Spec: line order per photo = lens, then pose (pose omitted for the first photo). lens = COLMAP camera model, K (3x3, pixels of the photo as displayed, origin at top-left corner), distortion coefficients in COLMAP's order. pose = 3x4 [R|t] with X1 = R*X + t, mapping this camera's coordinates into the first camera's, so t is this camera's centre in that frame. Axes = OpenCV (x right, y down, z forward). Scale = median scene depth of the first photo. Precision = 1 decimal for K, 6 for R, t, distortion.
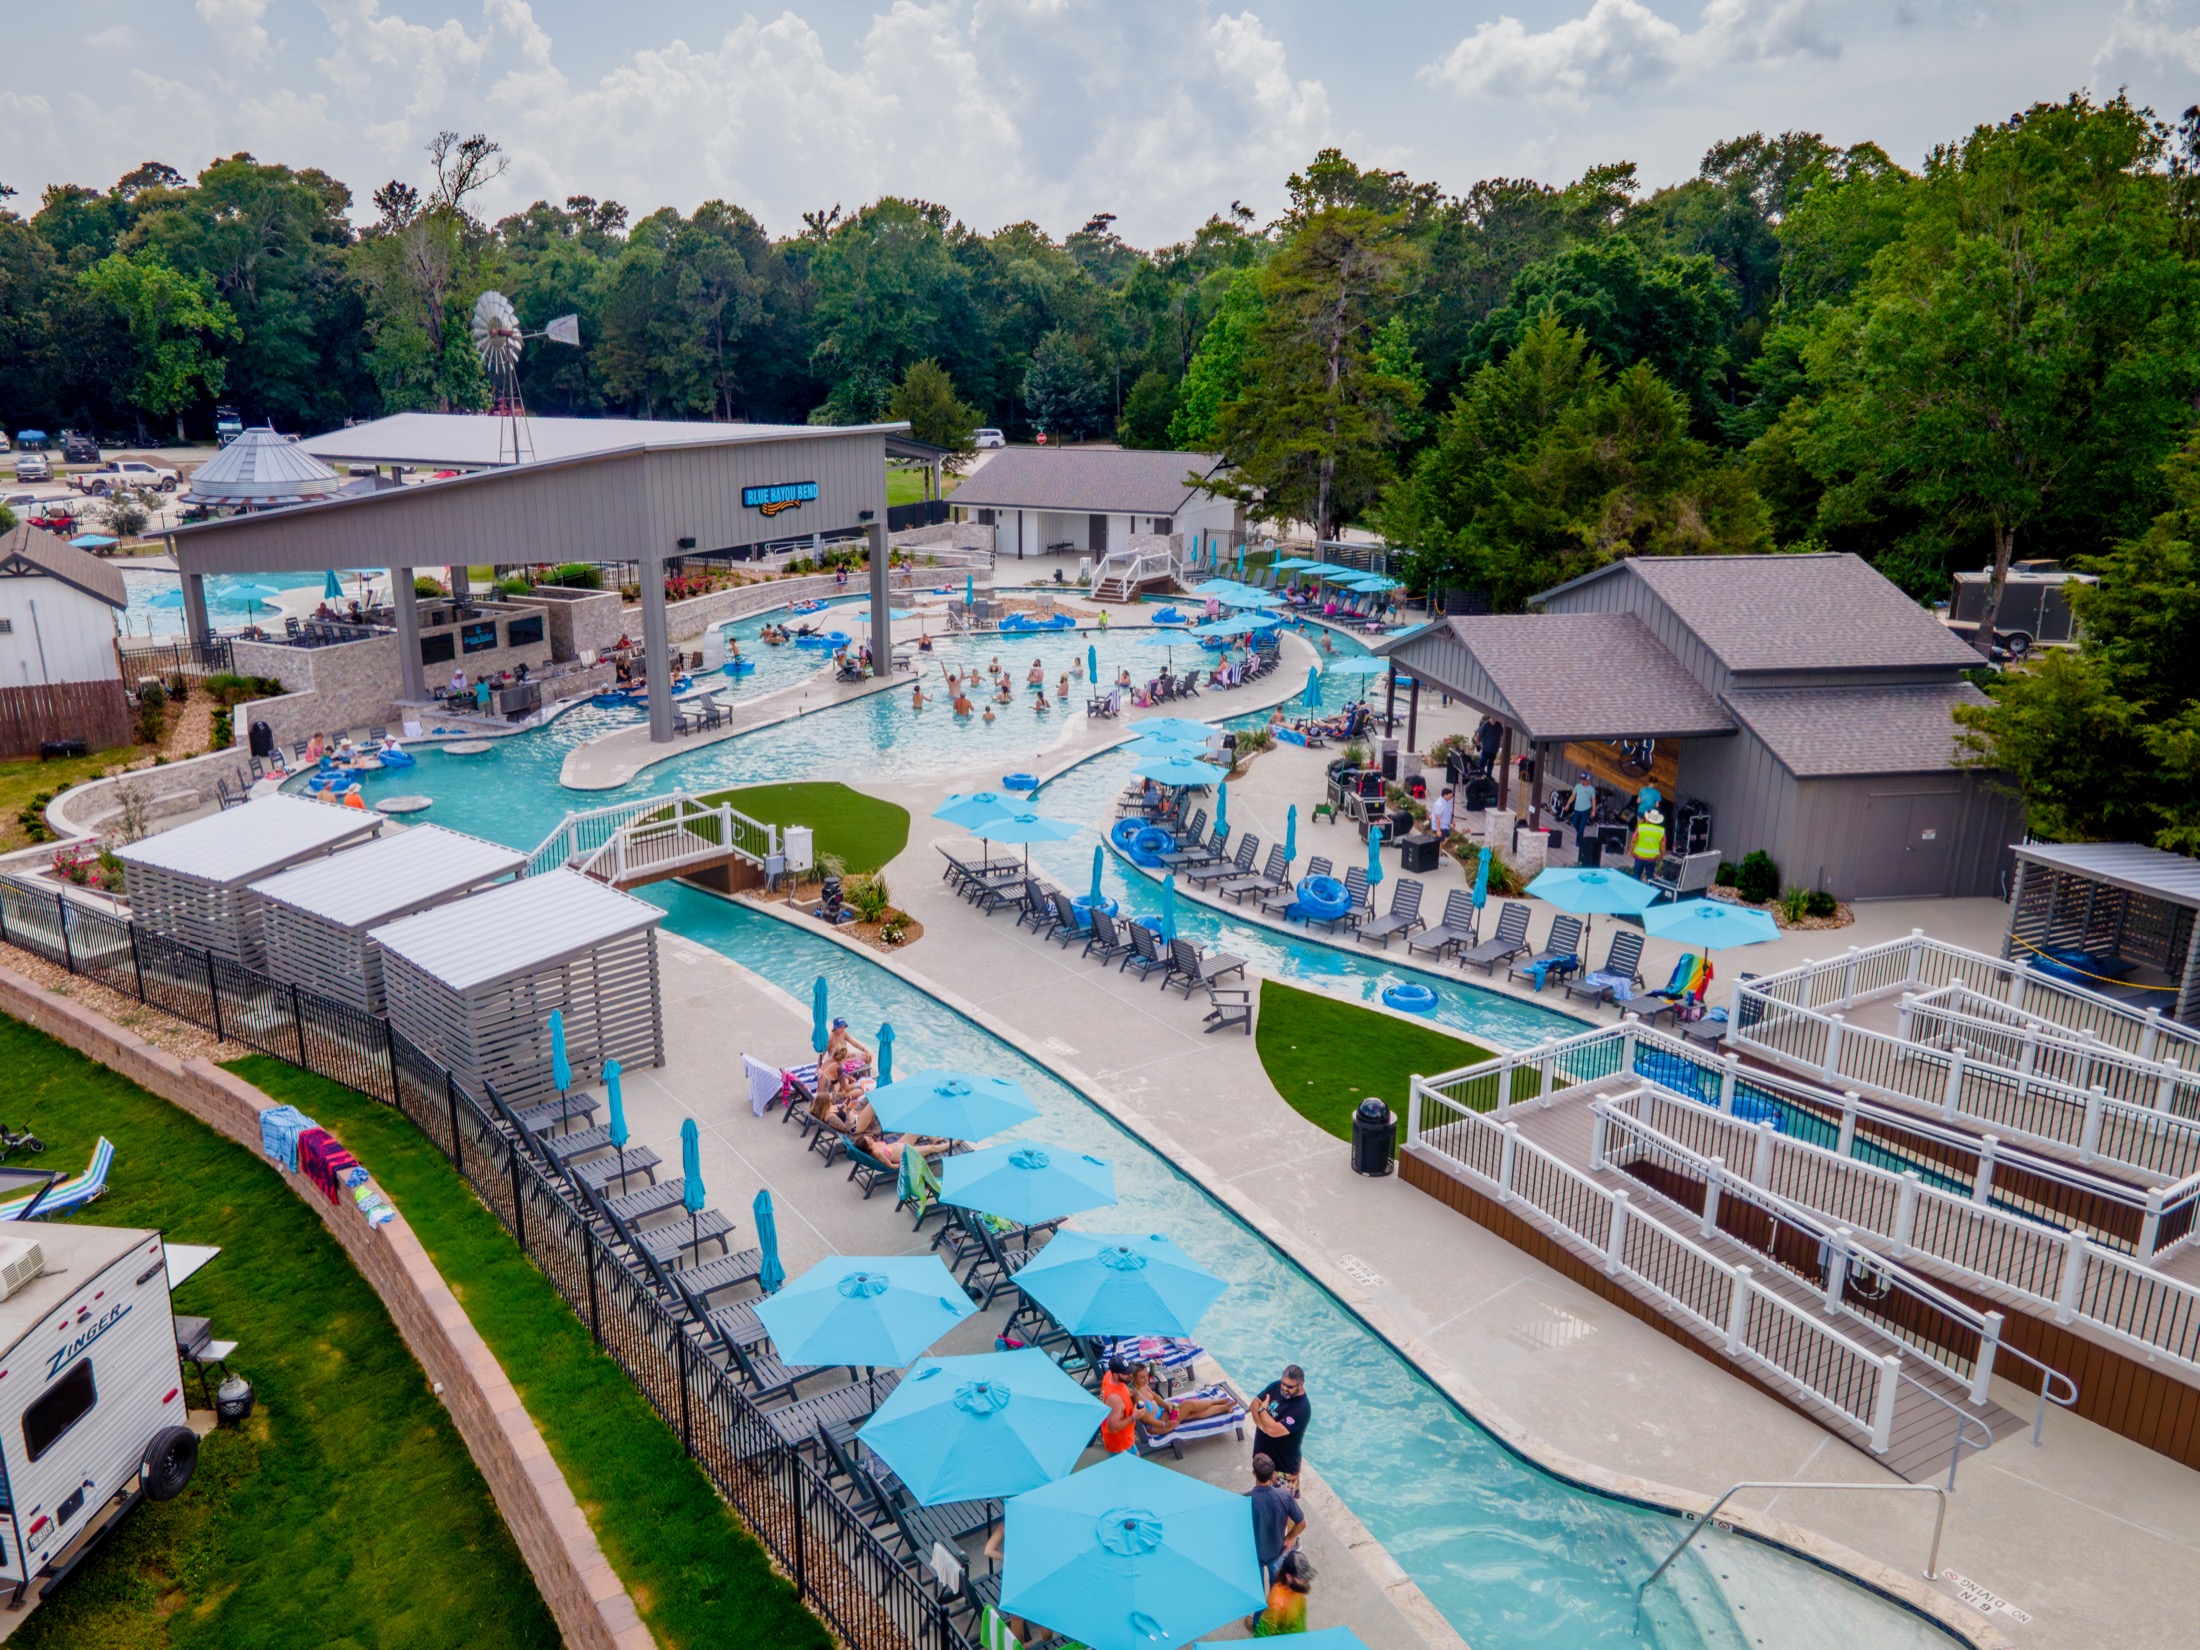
lens RADIAL K [[1673.7, 0, 1049.0], [0, 1673.7, 822.2], [0, 0, 1]] dist [-0.006759, 0.080294]
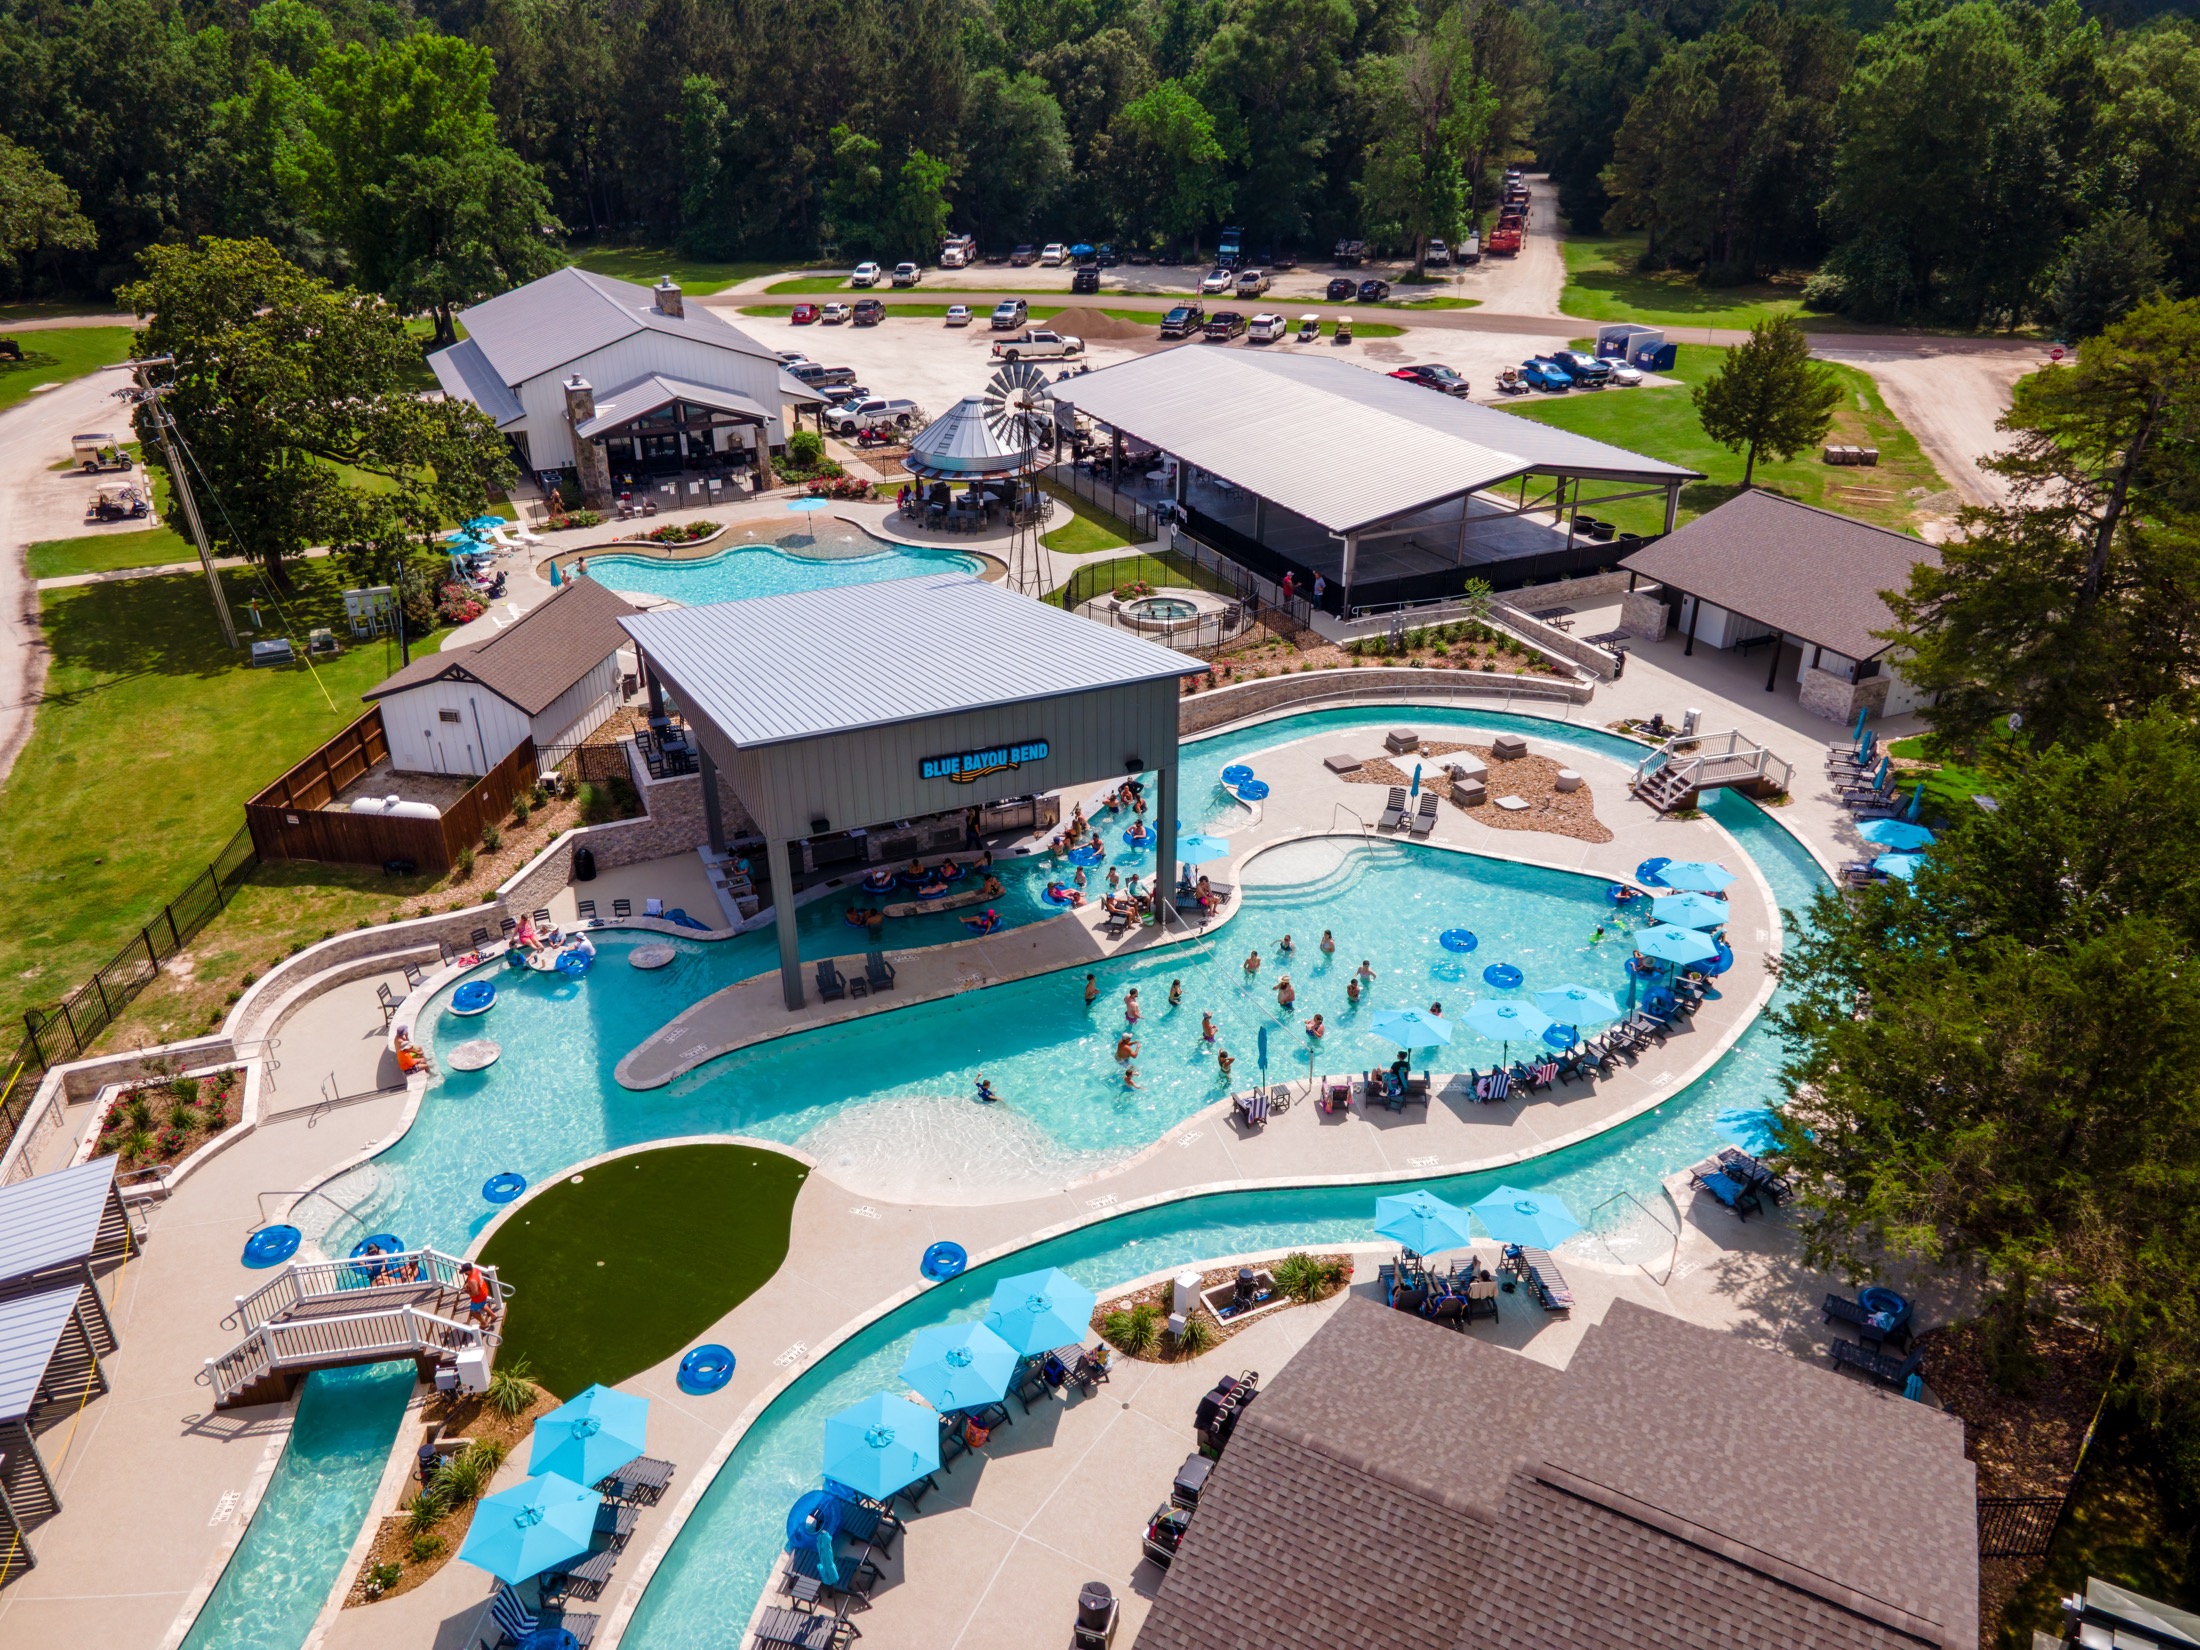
lens RADIAL K [[1597.9, 0, 1100.0], [0, 1597.9, 825.0], [0, 0, 1]] dist [0.024982, 0.002460]
pose [[0.783577, 0.277294, -0.555982, 0.117724], [-0.168513, 0.956186, 0.239399, -0.119985], [0.598006, -0.093897, 0.795973, 0.114270]]
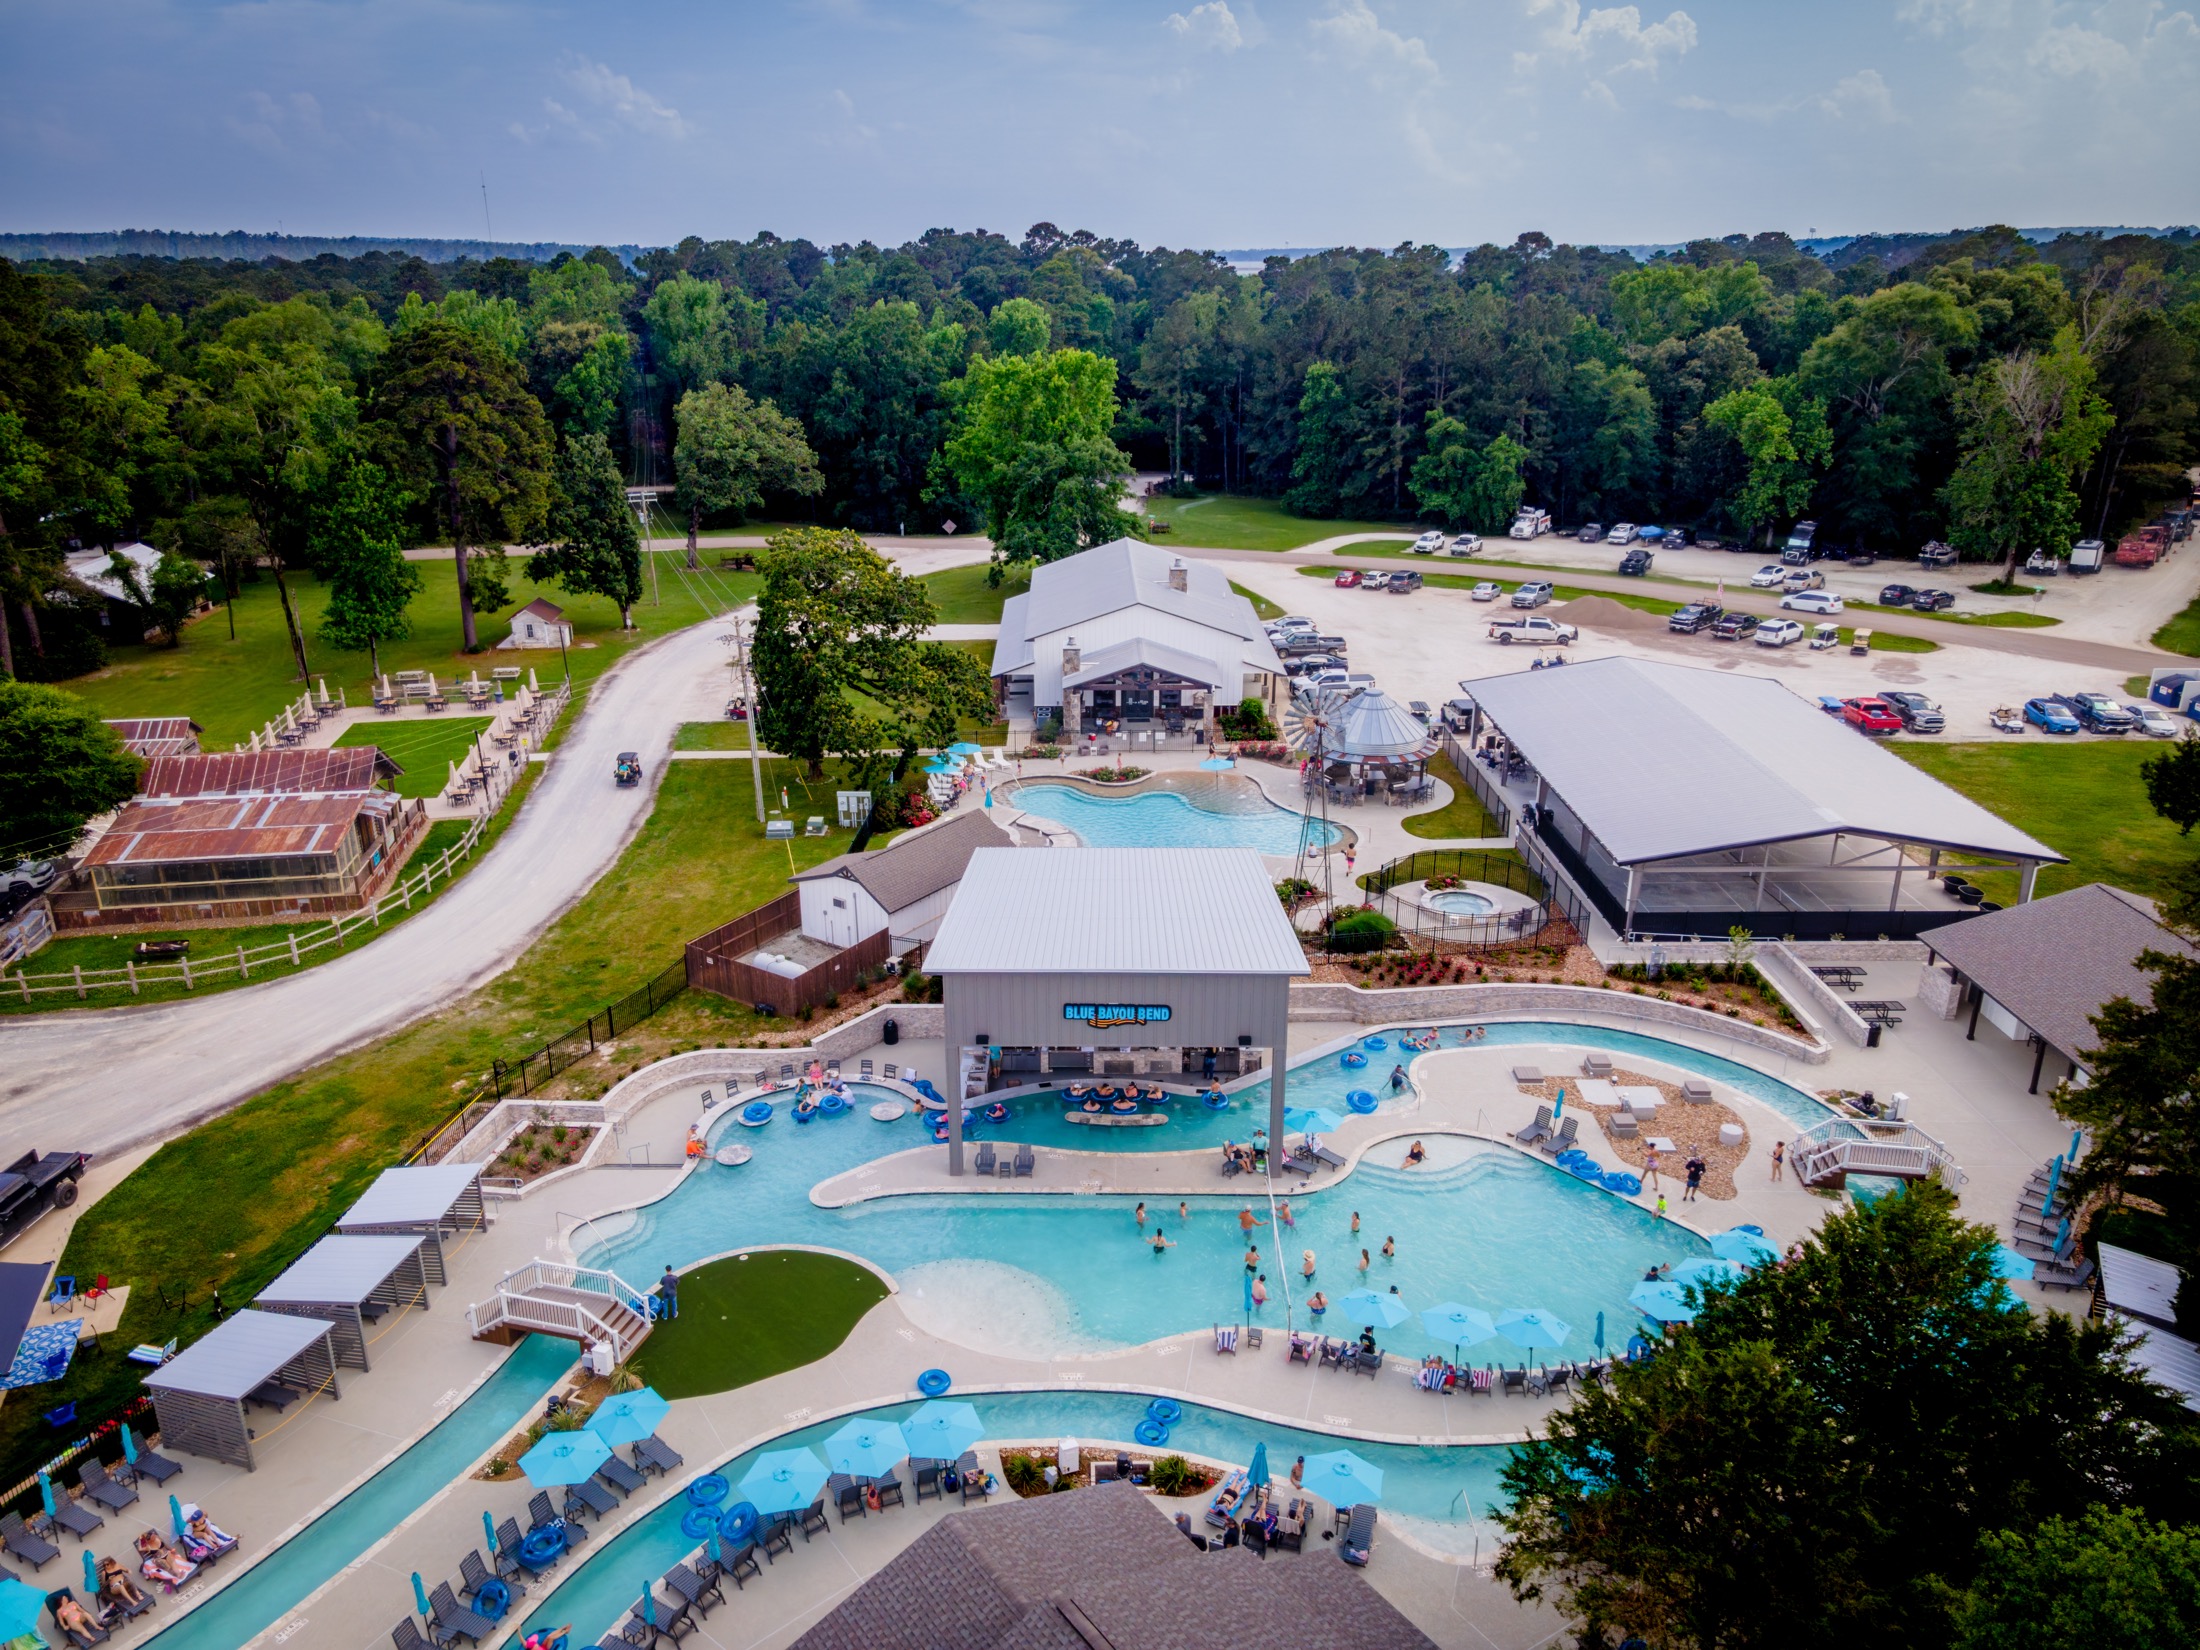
lens RADIAL K [[1597.9, 0, 1100.0], [0, 1597.9, 825.0], [0, 0, 1]] dist [0.024982, 0.002460]
pose [[0.453214, 0.299203, -0.839687, 0.224685], [-0.246608, 0.947305, 0.204445, -0.170574], [0.856611, 0.114416, 0.503117, 0.137717]]
